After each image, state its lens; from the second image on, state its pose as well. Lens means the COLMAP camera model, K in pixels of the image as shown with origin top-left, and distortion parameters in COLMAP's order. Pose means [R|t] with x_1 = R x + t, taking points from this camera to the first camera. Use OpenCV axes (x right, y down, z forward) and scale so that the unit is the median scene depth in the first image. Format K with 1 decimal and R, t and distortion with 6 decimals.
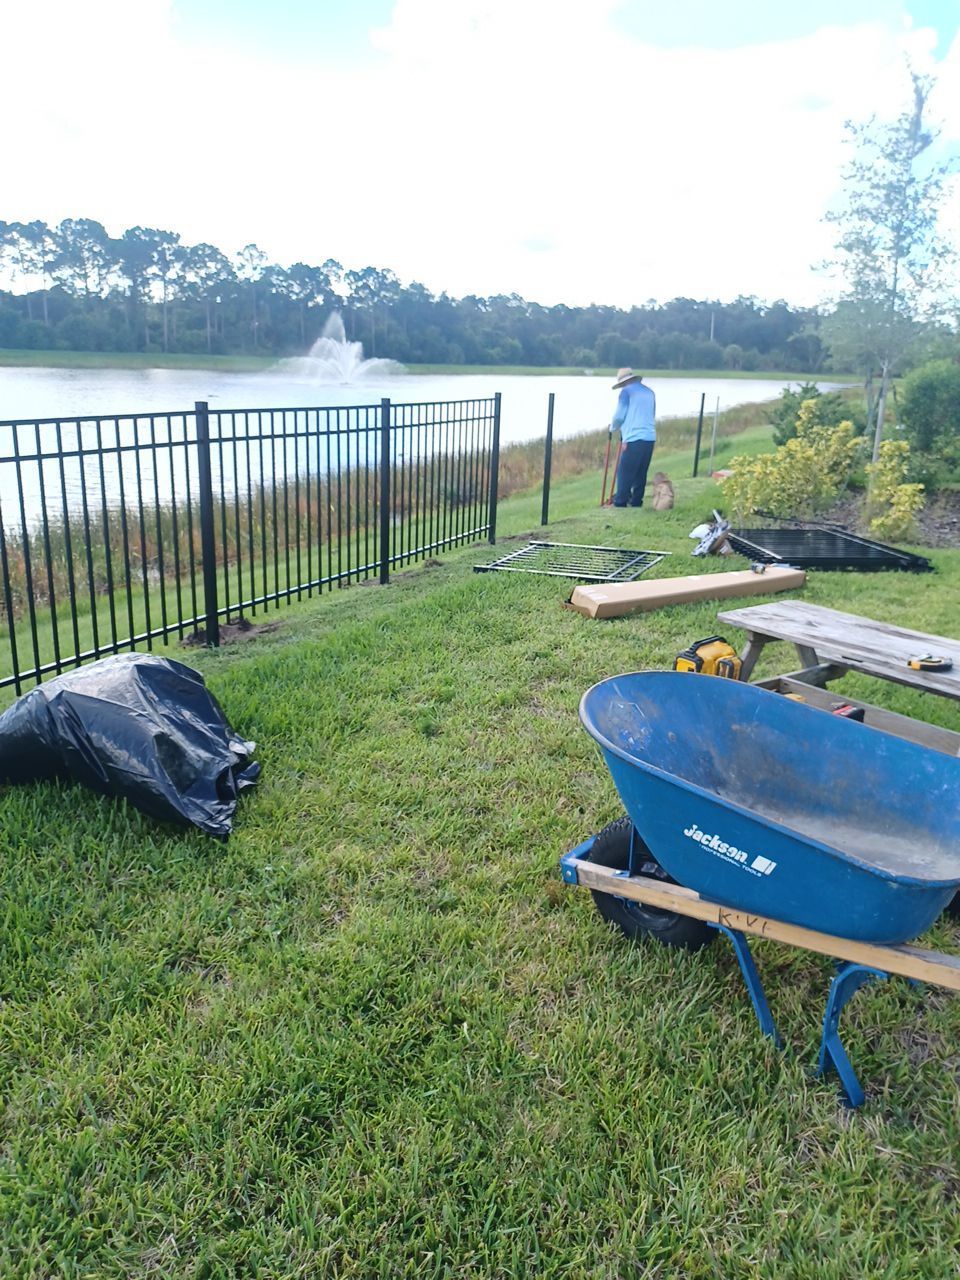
lens RADIAL K [[877.2, 0, 497.0], [0, 877.2, 666.6], [0, 0, 1]] dist [0.041661, -0.006517]
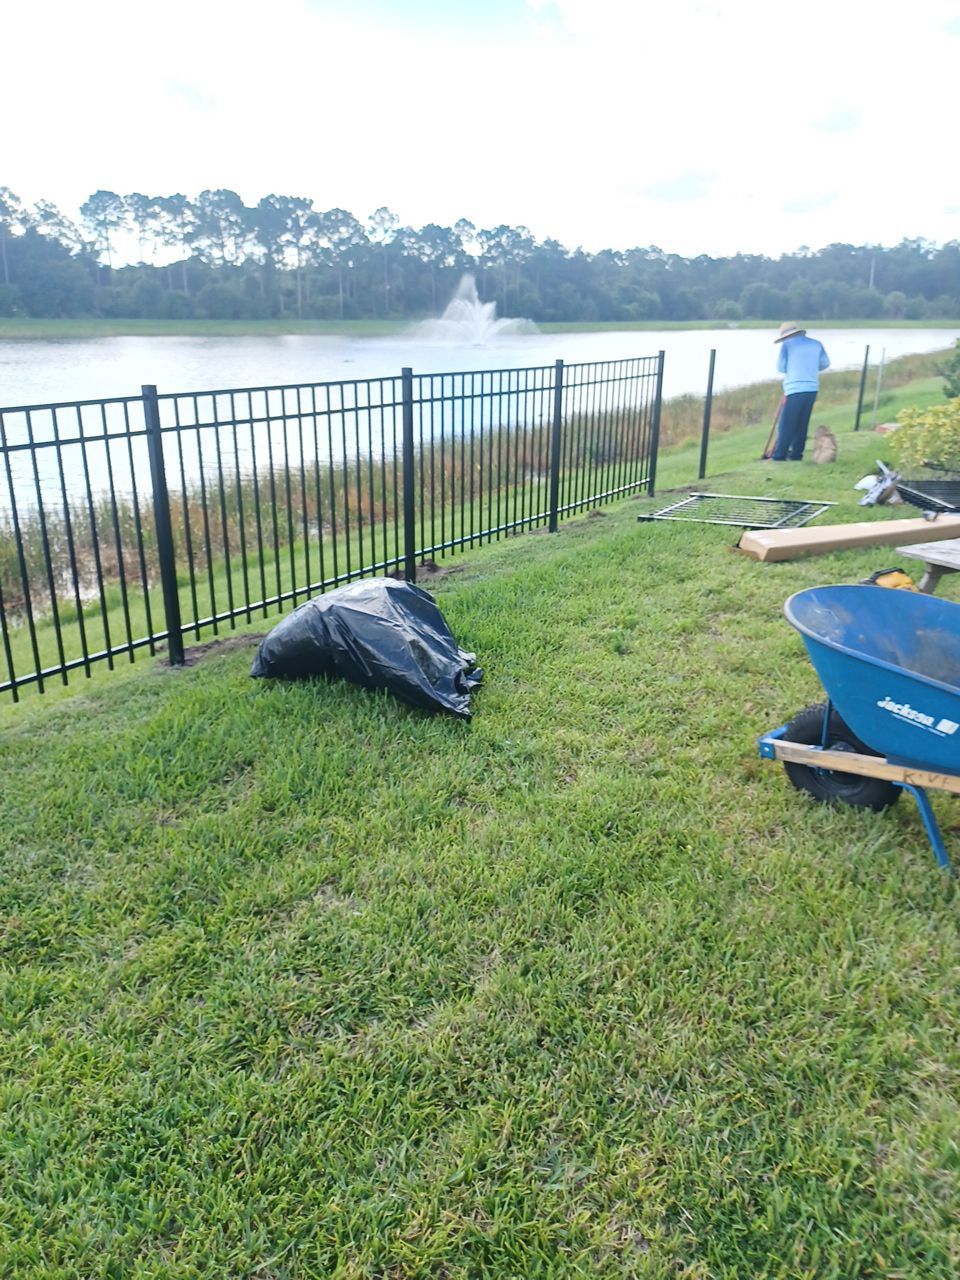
lens RADIAL K [[926.3, 0, 475.9], [0, 926.3, 652.0], [0, 0, 1]] dist [0.064244, -0.054121]
pose [[0.989222, 0.025450, -0.144198, -0.052937], [-0.024140, 0.999650, 0.010824, 0.039755], [0.144423, -0.007226, 0.989490, -0.128400]]
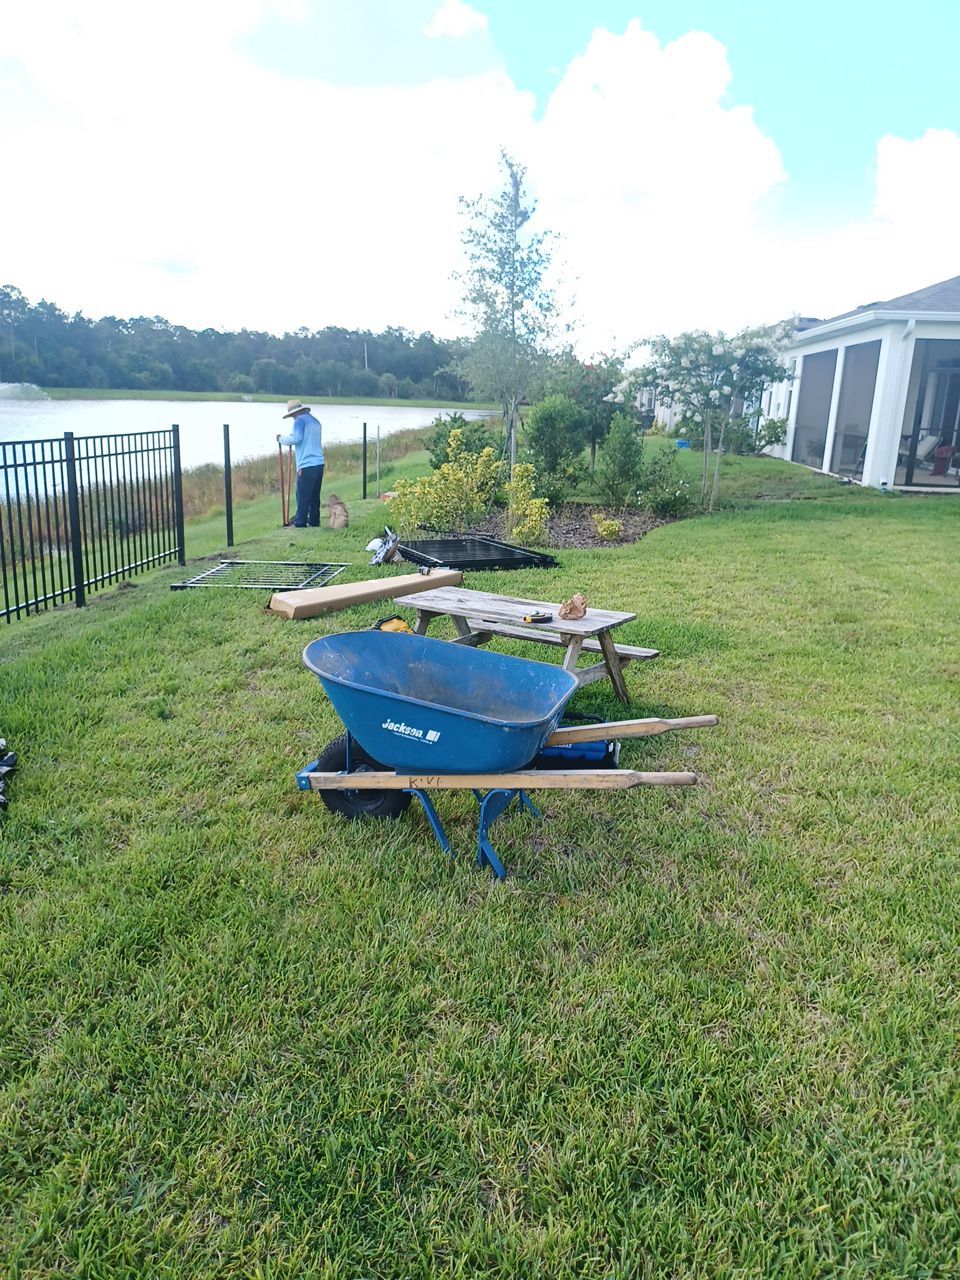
lens RADIAL K [[939.5, 0, 477.3], [0, 939.5, 639.5], [0, 0, 1]] dist [0.035665, 0.000042]
pose [[0.943848, -0.079960, 0.320558, -0.046125], [0.101380, 0.993557, -0.050668, 0.046635], [-0.314441, 0.080321, 0.945873, -0.196044]]
